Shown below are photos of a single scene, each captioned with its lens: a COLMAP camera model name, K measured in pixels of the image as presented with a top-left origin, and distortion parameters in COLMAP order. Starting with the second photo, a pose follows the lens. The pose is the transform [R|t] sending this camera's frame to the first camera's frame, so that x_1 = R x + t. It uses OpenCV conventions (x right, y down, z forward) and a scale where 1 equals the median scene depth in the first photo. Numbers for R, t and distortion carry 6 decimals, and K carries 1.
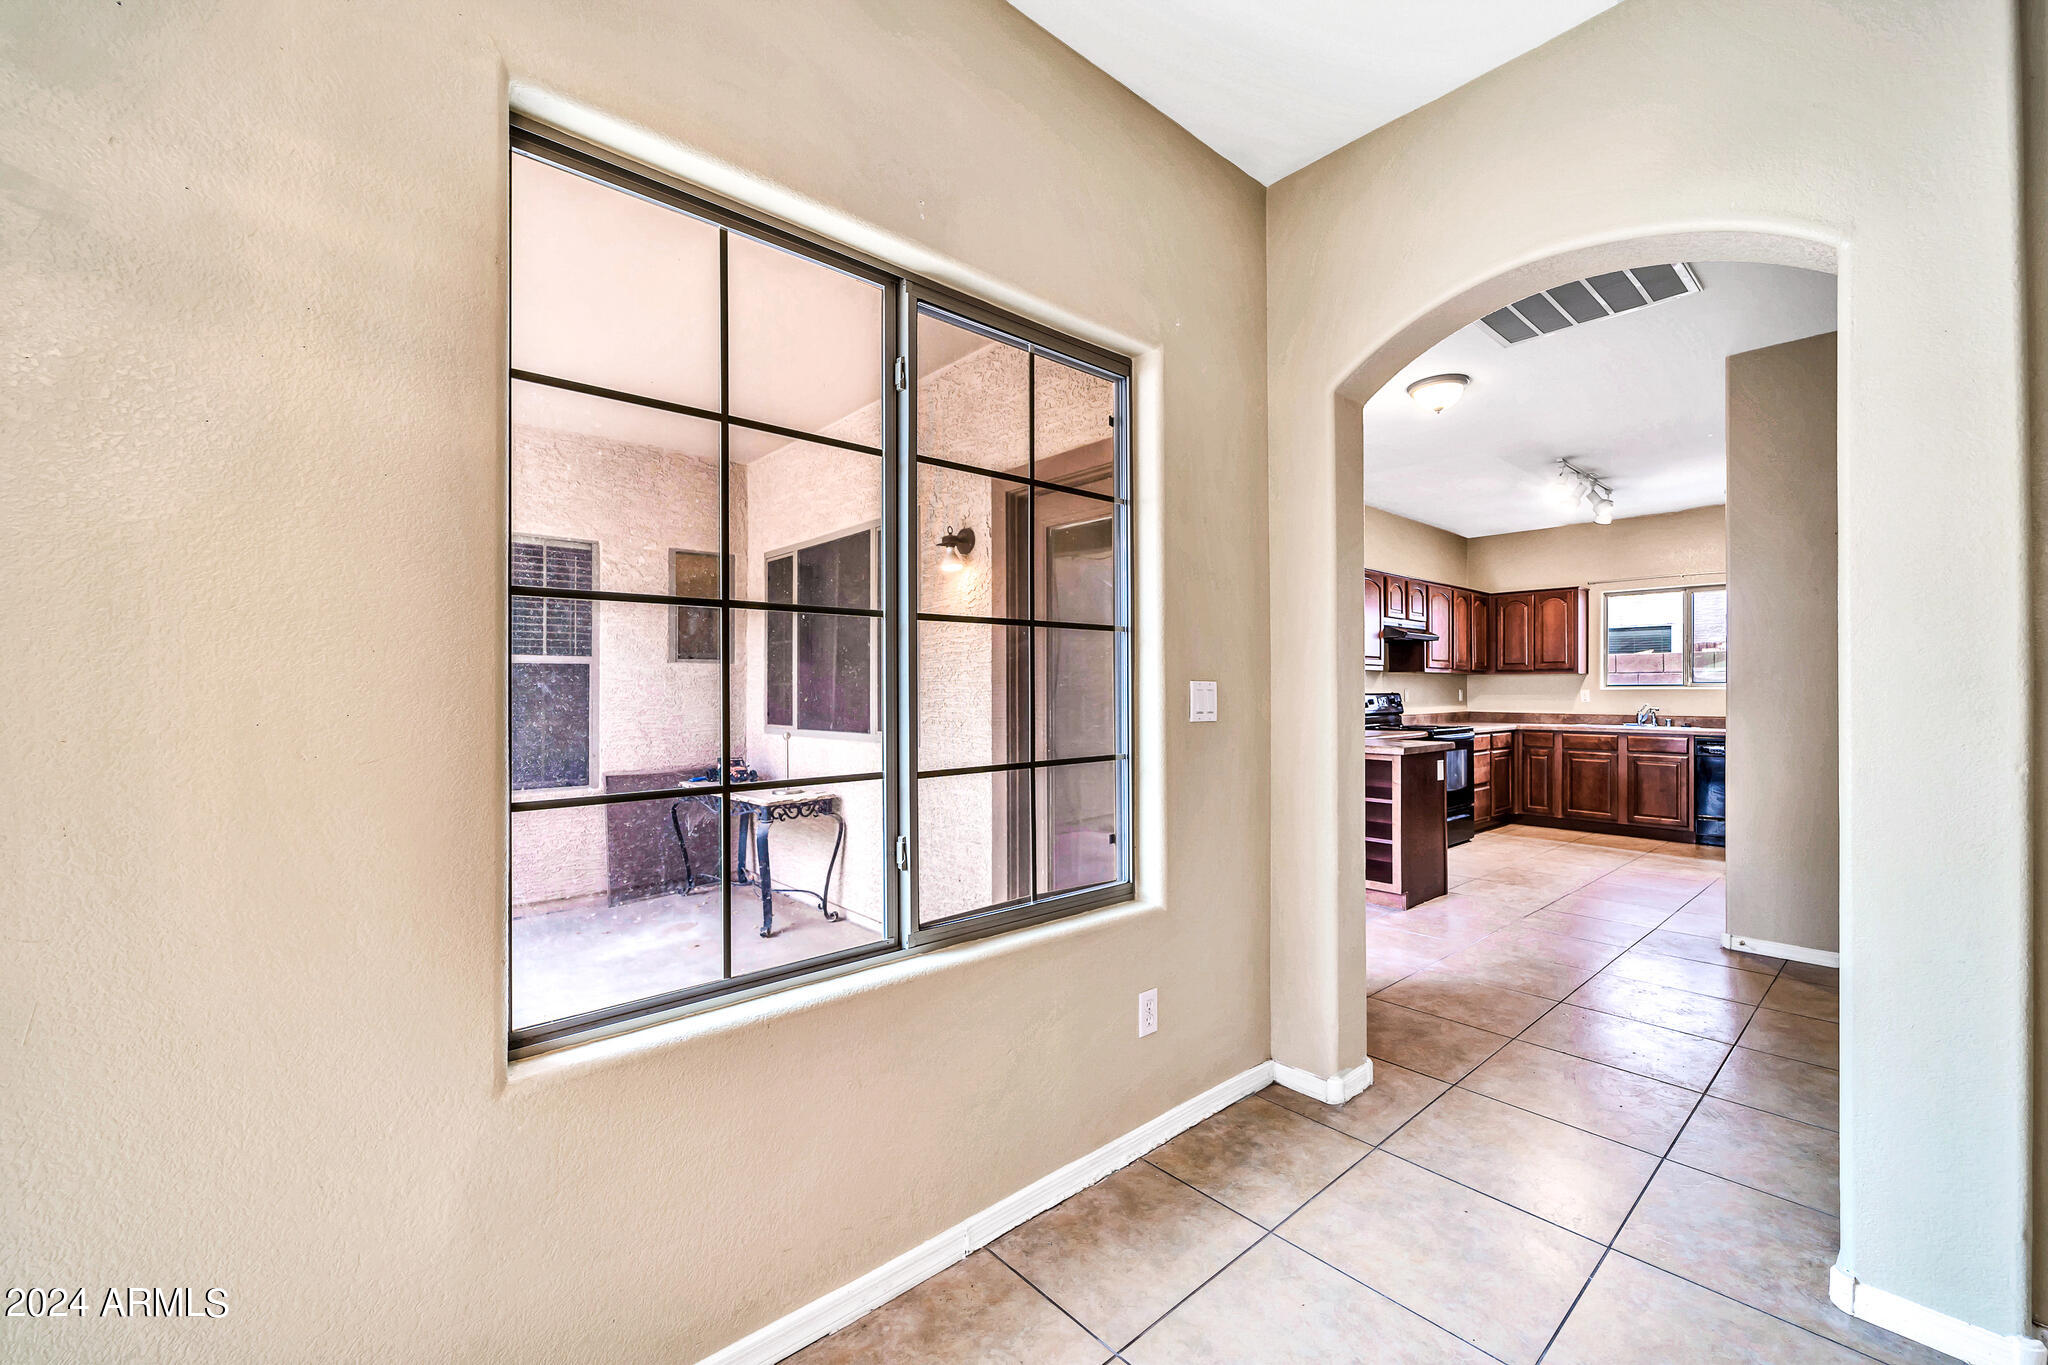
lens RADIAL K [[824.1, 0, 1024.0], [0, 824.1, 682.5], [0, 0, 1]] dist [0.002047, 0.000249]
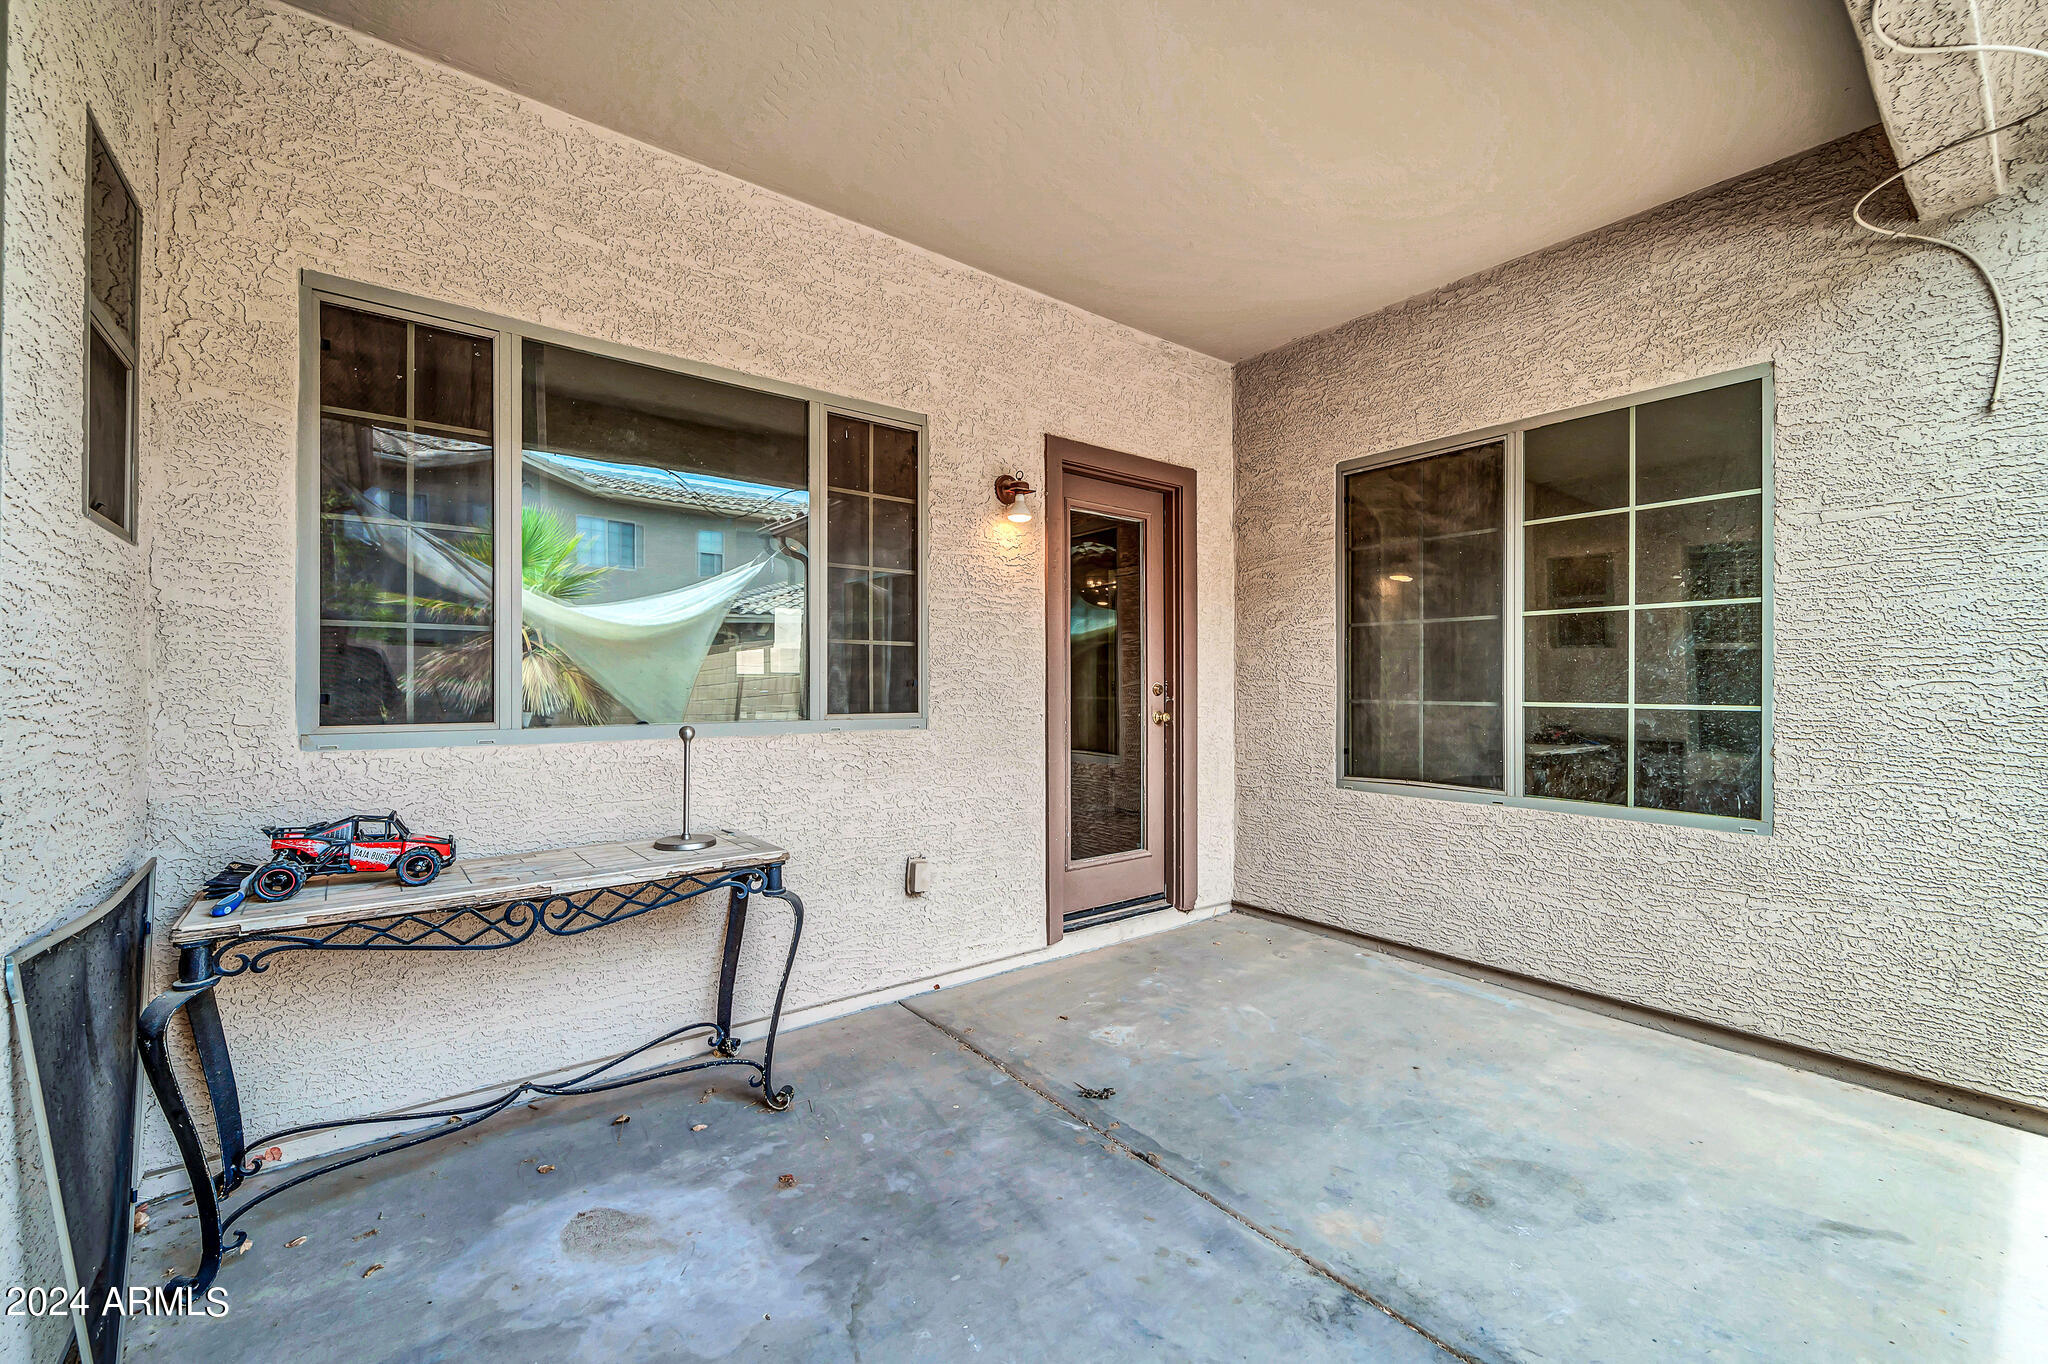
lens RADIAL K [[824.1, 0, 1024.0], [0, 824.1, 682.0], [0, 0, 1]] dist [0.002047, 0.000249]
pose [[0.064898, 0.003951, 0.997884, -0.879839], [-0.010226, 0.999942, -0.003294, 0.034855], [-0.997840, -0.009990, 0.064934, 0.851446]]
